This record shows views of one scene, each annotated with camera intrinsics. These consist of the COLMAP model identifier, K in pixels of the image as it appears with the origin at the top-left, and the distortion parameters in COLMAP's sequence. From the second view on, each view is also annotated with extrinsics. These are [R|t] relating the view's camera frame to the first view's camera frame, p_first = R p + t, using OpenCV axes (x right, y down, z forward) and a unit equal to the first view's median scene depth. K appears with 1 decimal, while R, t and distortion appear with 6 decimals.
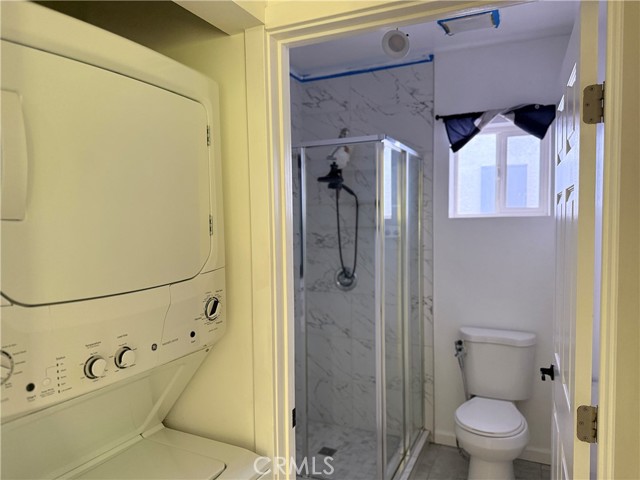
lens RADIAL K [[458.5, 0, 319.0], [0, 458.5, 239.6], [0, 0, 1]] dist [0.029187, -0.007348]
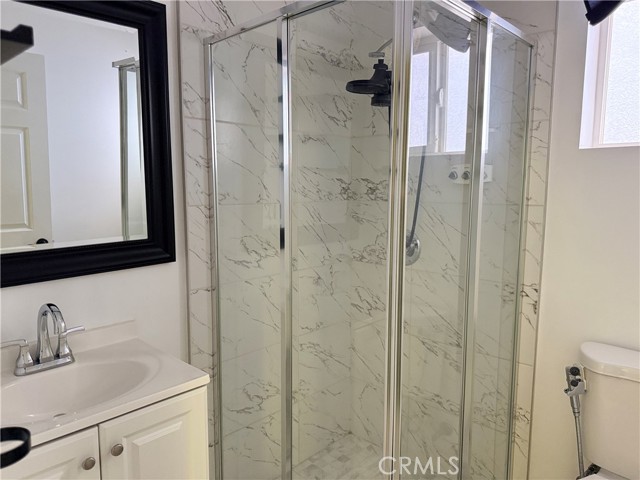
lens RADIAL K [[458.5, 0, 321.7], [0, 458.5, 242.9], [0, 0, 1]] dist [0.029187, -0.007348]
pose [[0.951951, 0.061004, -0.300114, 0.153429], [-0.038341, 0.995990, 0.080836, 0.031301], [0.303842, -0.065445, 0.950472, 0.340240]]
